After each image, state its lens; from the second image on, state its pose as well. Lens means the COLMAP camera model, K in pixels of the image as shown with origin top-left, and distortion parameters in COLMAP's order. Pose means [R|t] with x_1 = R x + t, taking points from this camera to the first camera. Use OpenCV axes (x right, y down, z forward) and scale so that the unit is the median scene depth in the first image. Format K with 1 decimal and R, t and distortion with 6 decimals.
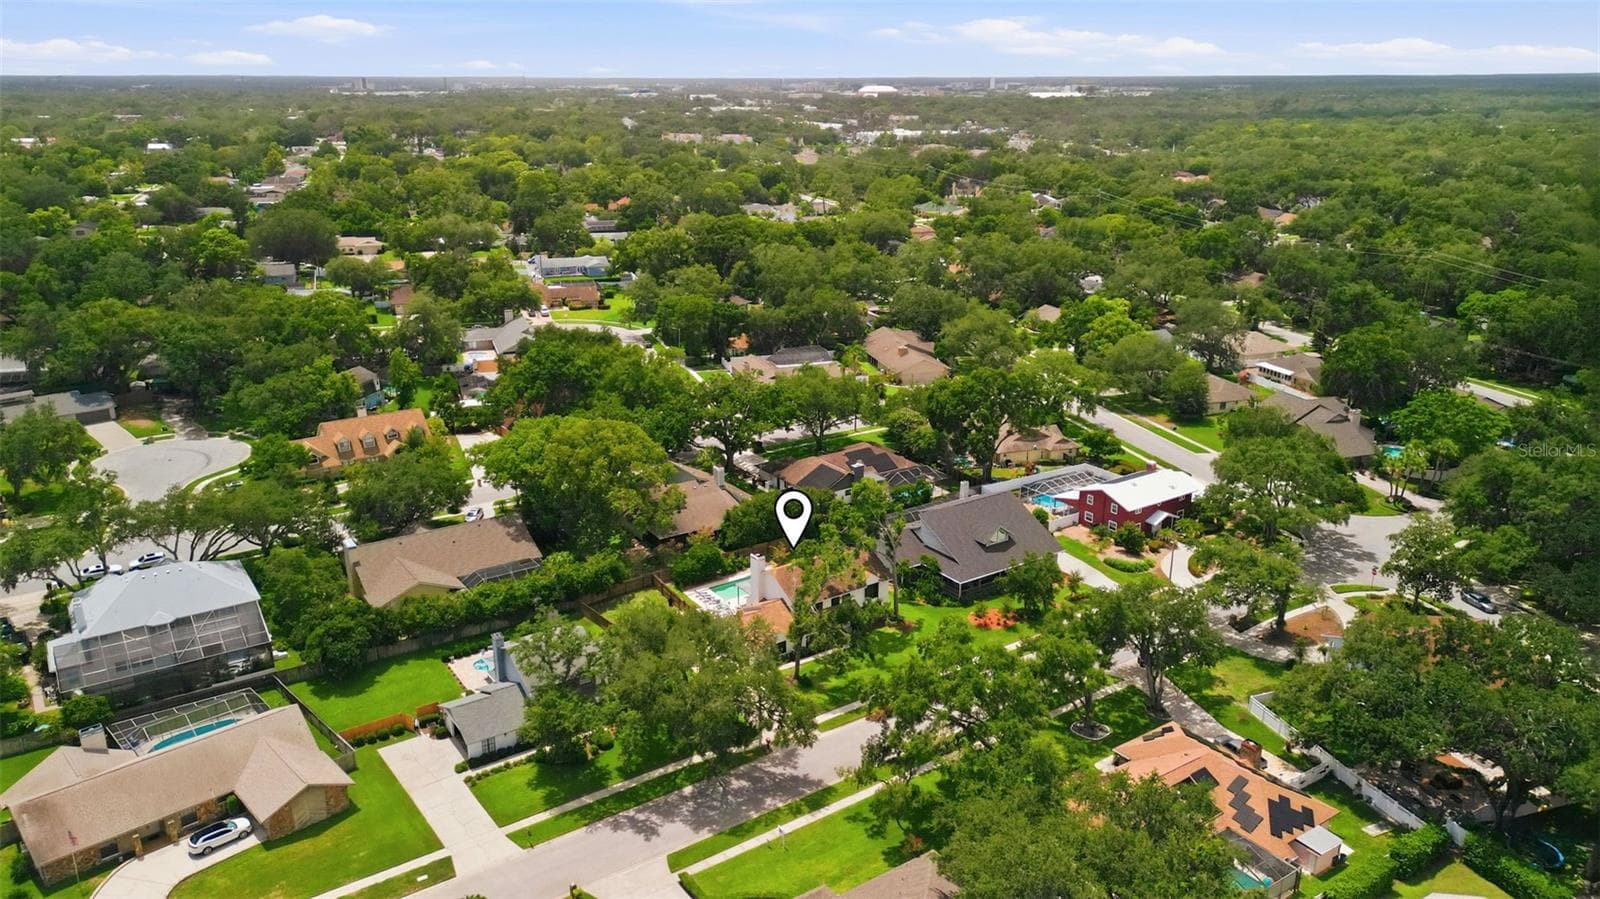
lens RADIAL K [[1129.8, 0, 800.0], [0, 1129.8, 449.5], [0, 0, 1]] dist [0.026875, -0.003206]
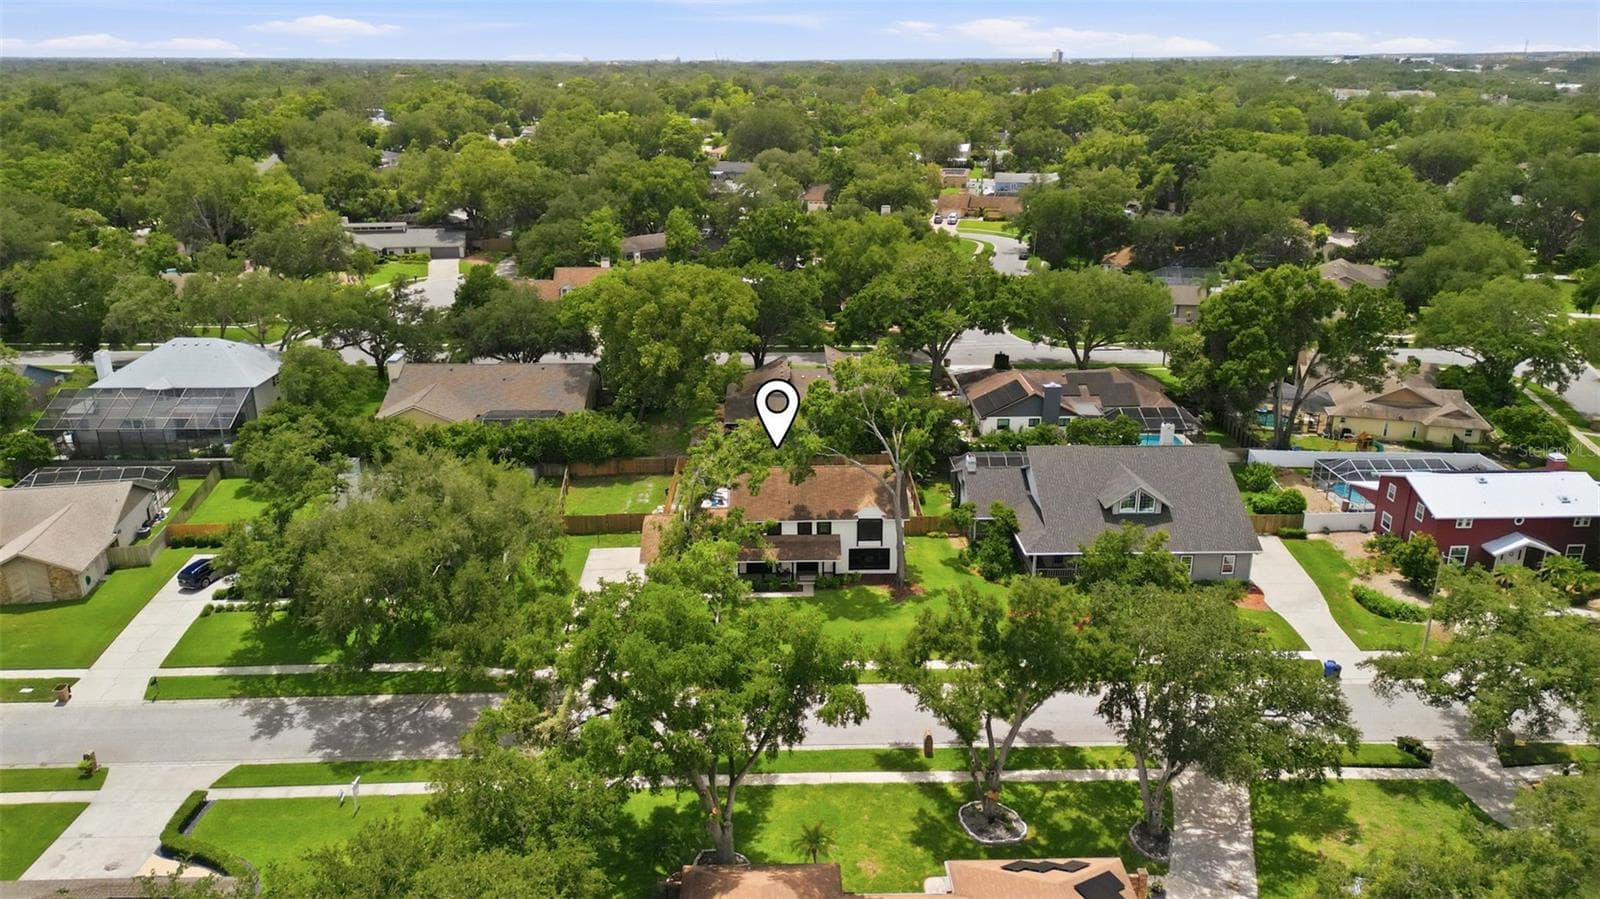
lens RADIAL K [[1129.8, 0, 800.0], [0, 1129.8, 449.5], [0, 0, 1]] dist [0.026875, -0.003206]
pose [[0.834656, 0.176030, -0.521884, 0.335015], [-0.167748, 0.983780, 0.063546, 0.040488], [0.524605, 0.034506, 0.850646, 0.376945]]
